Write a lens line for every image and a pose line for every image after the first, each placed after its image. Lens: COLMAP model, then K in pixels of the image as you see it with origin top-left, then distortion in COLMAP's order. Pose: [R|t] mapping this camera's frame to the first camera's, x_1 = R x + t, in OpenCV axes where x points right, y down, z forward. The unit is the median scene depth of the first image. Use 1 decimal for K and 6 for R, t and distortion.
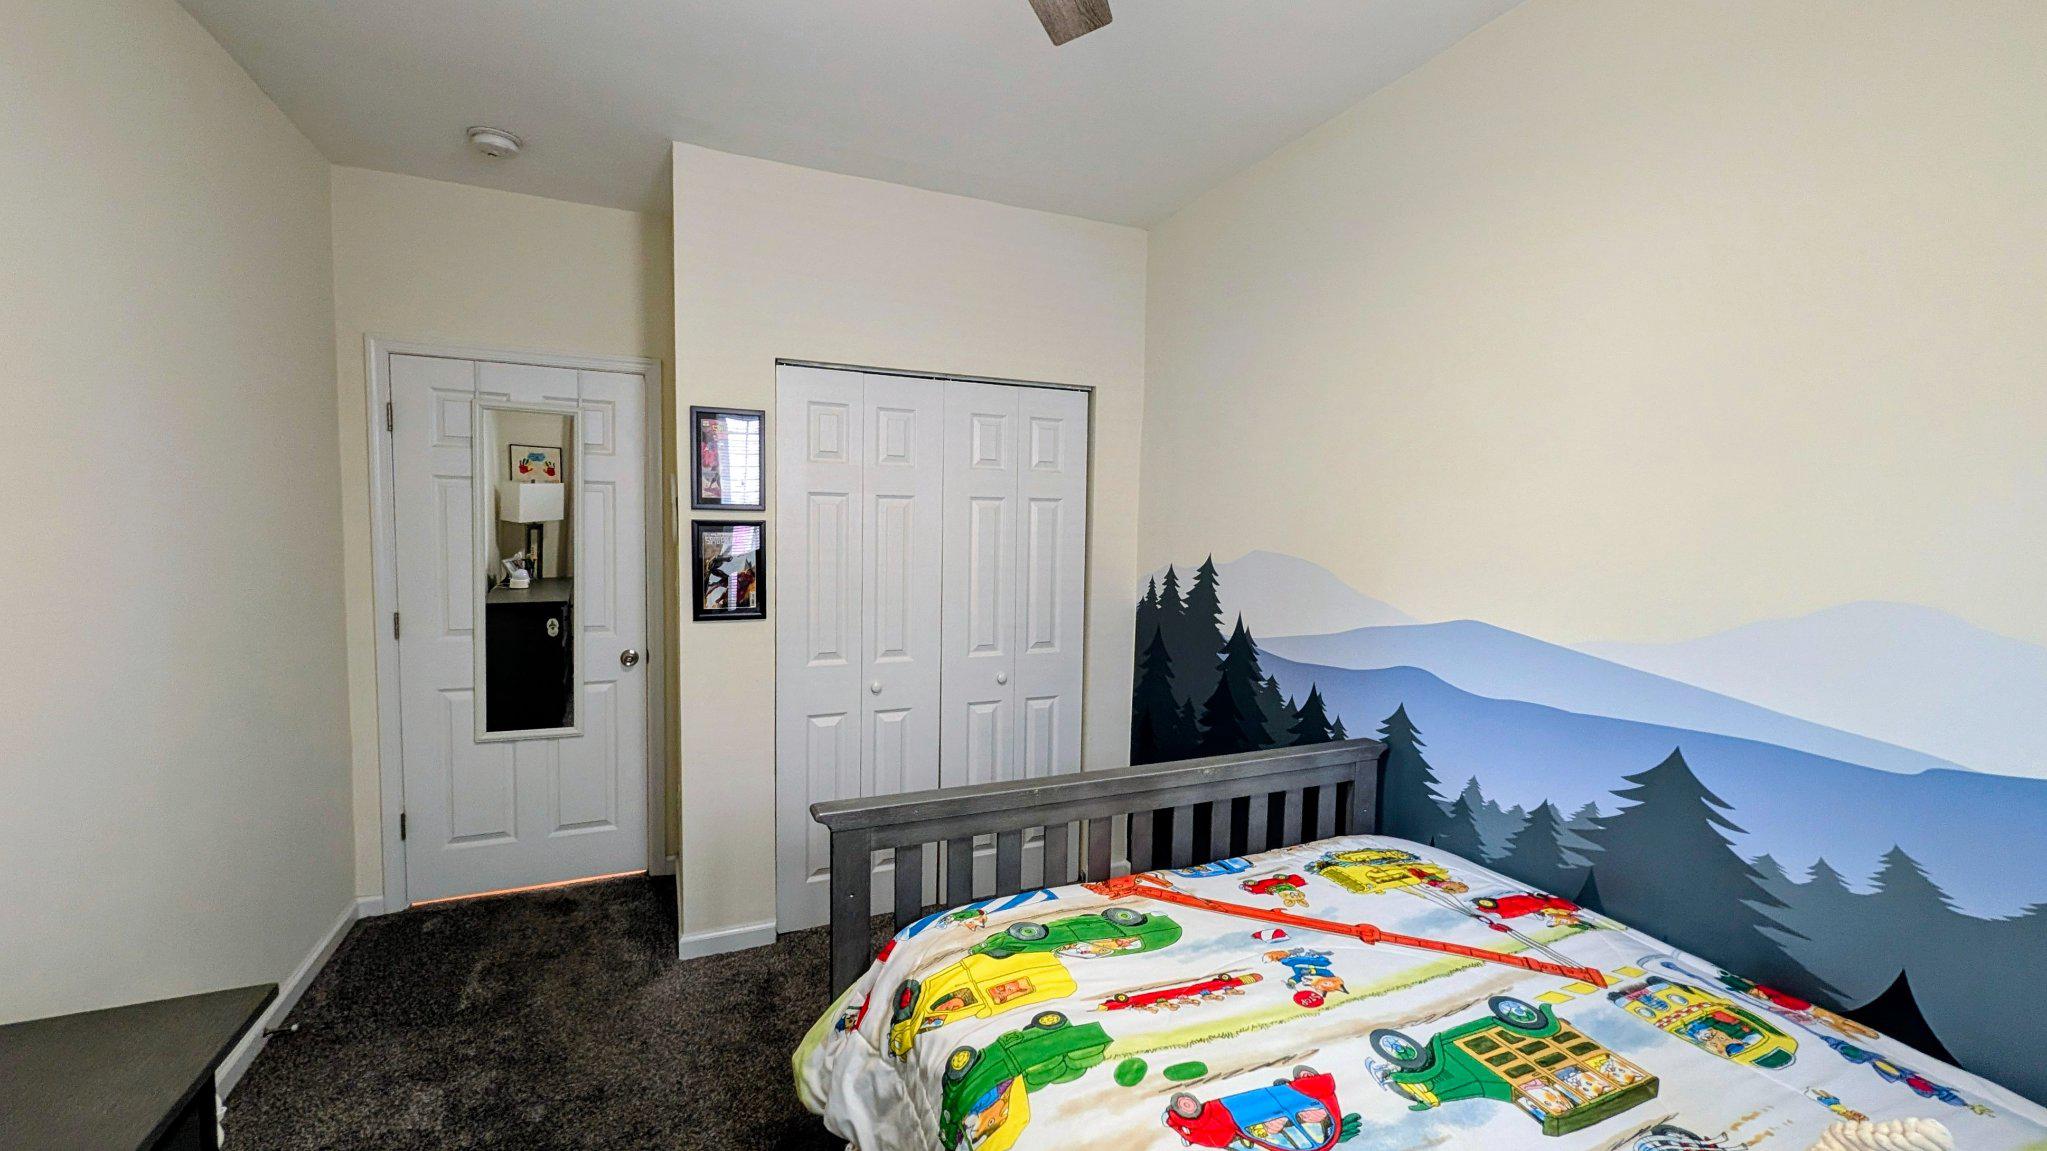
lens RADIAL K [[850.3, 0, 1019.5], [0, 850.3, 576.7], [0, 0, 1]] dist [-0.001573, -0.000090]
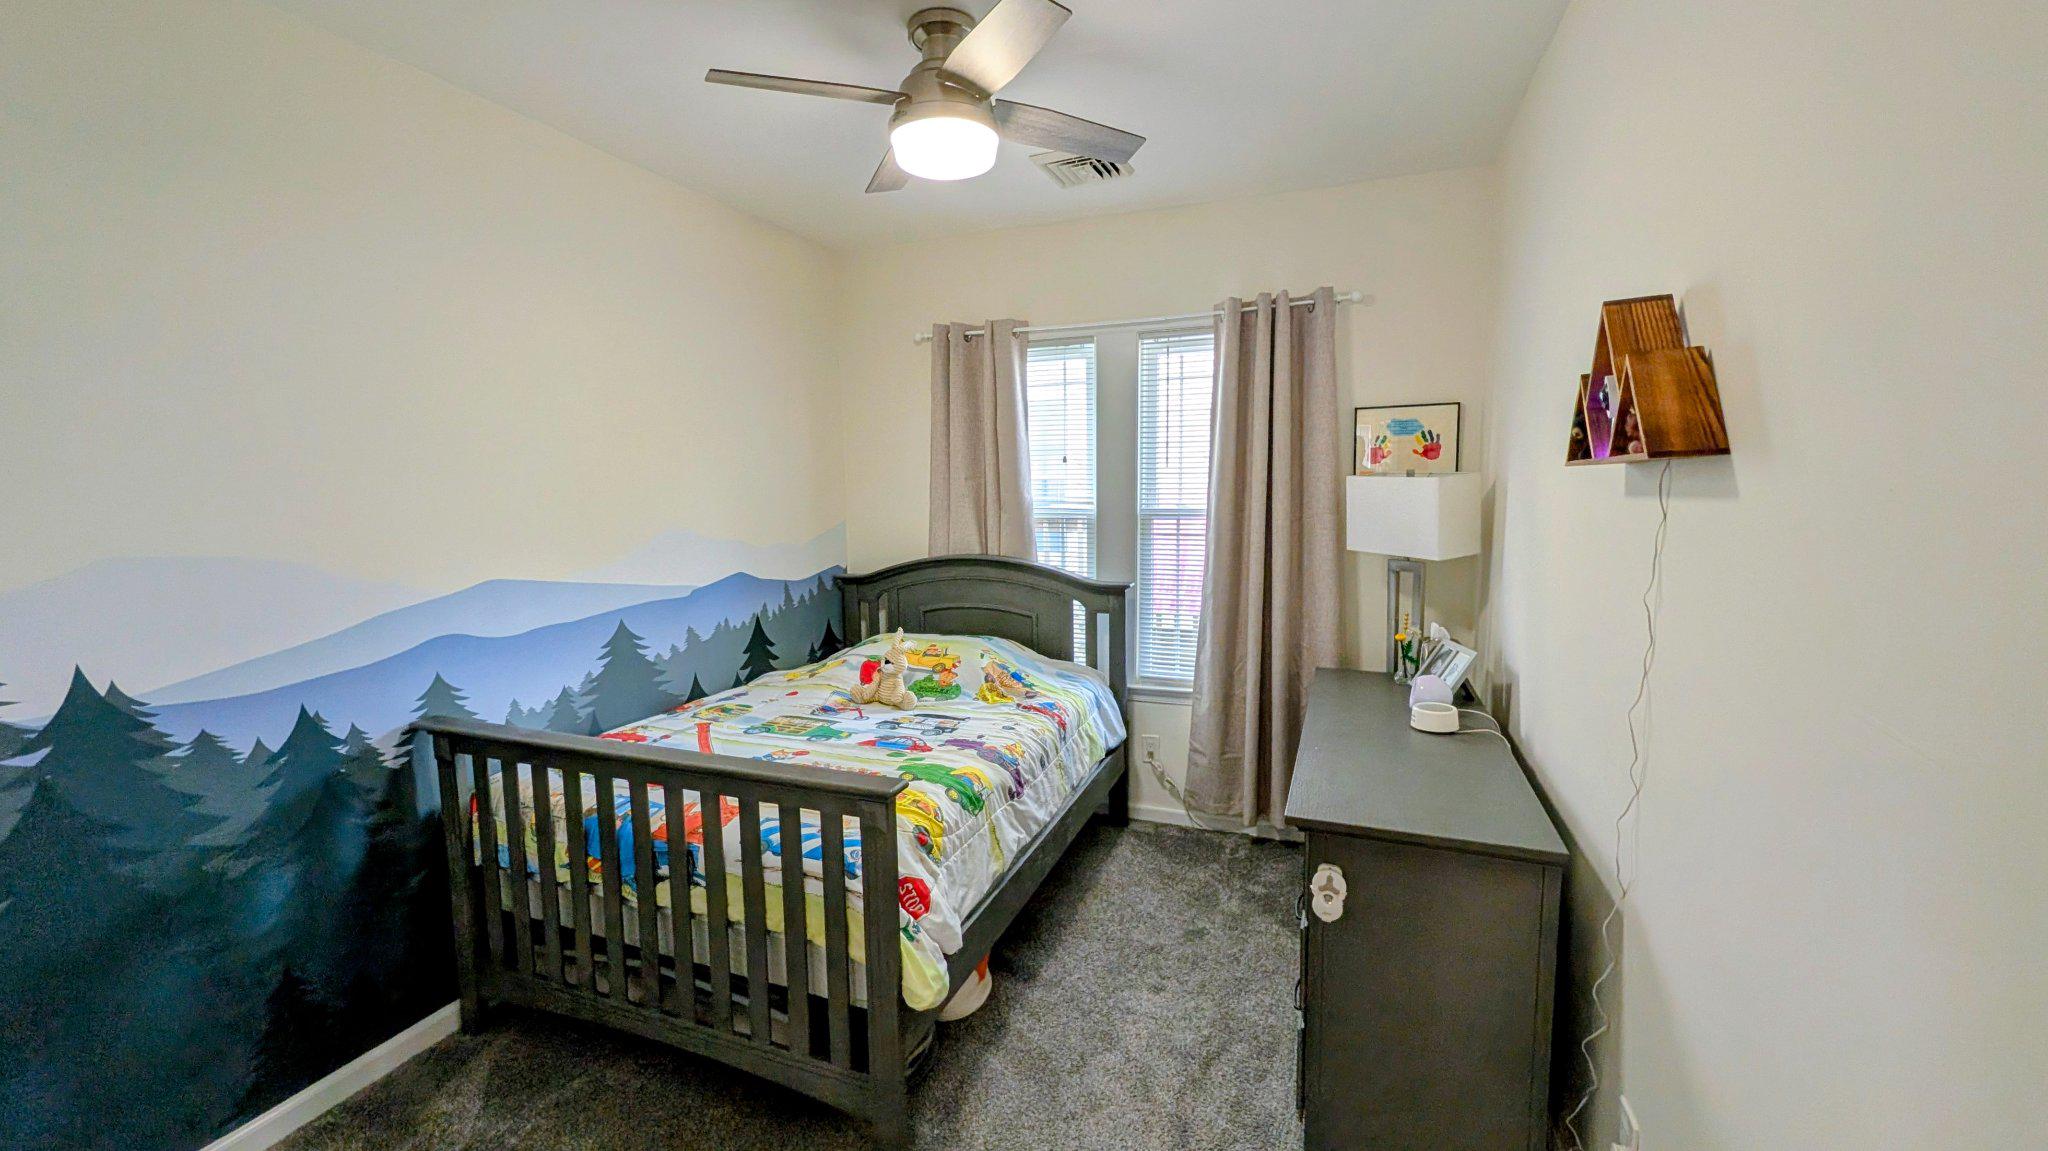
lens RADIAL K [[850.7, 0, 1020.0], [0, 850.7, 576.7], [0, 0, 1]] dist [-0.001573, -0.000090]
pose [[-0.721170, -0.082096, 0.687877, -1.180164], [0.049280, 0.984358, 0.169145, -0.169535], [-0.691003, 0.155881, -0.705844, 1.786890]]
